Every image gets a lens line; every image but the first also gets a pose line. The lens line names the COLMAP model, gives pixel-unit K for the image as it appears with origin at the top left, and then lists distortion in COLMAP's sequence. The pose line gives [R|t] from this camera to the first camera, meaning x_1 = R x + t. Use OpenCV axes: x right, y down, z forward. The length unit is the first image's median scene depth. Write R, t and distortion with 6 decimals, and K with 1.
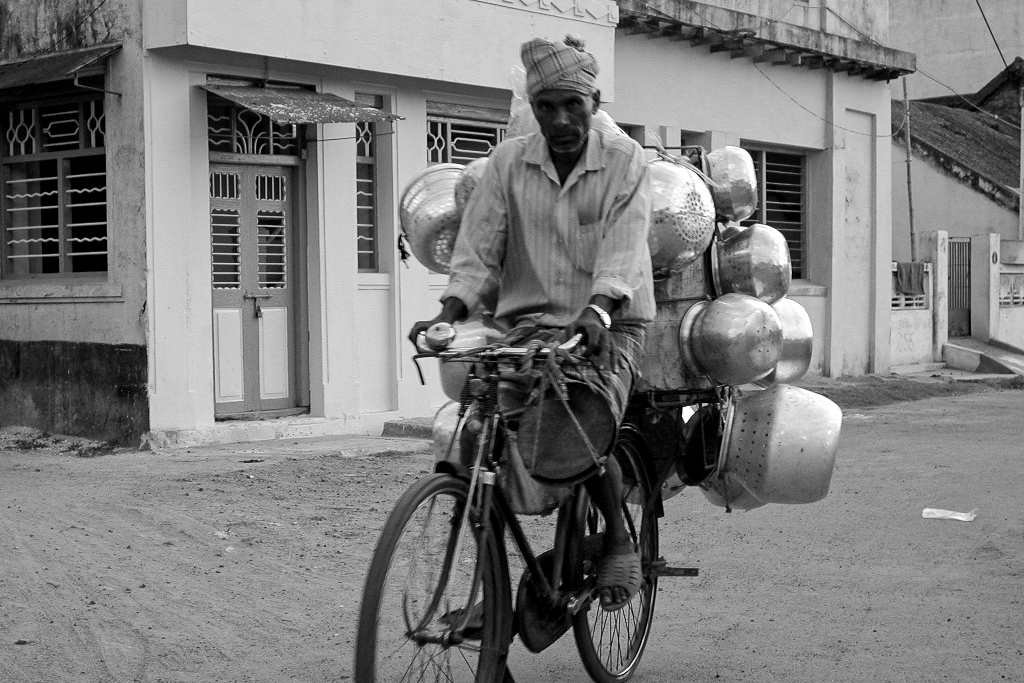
lens RADIAL K [[1829.4, 0, 511.9], [0, 1829.4, 343.0], [0, 0, 1]] dist [-0.026414, 0.000000]
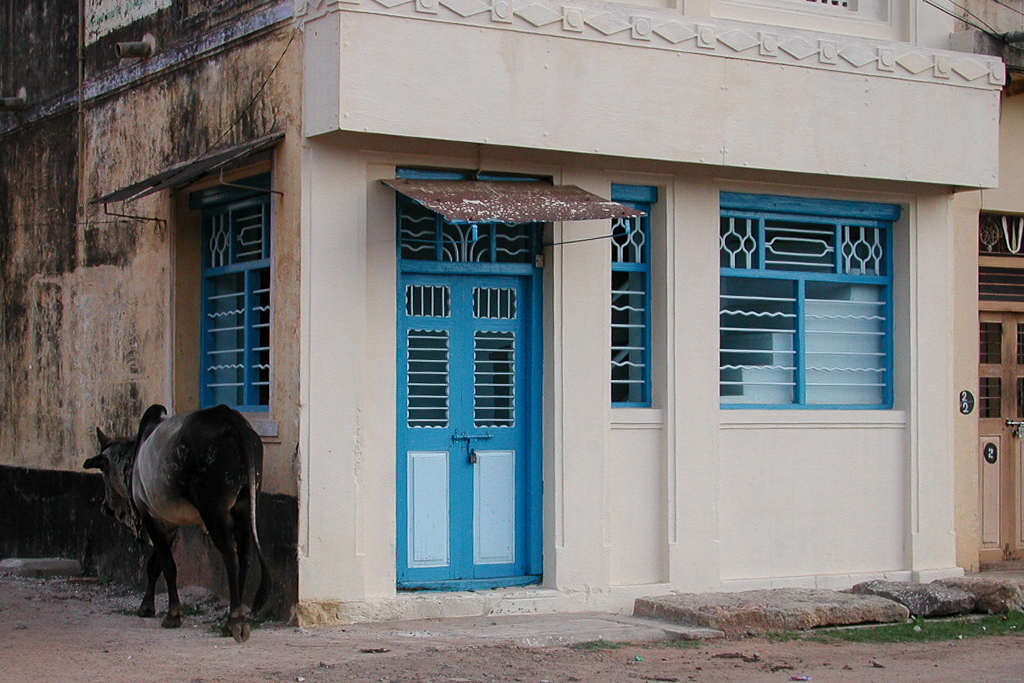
lens RADIAL K [[1938.7, 0, 512.1], [0, 1938.7, 340.5], [0, 0, 1]] dist [-0.001642, 0.000000]
pose [[0.937048, -0.000295, -0.349202, 0.178731], [-0.020744, 0.998187, -0.056508, -0.020063], [0.348585, 0.060194, 0.935342, 0.200969]]
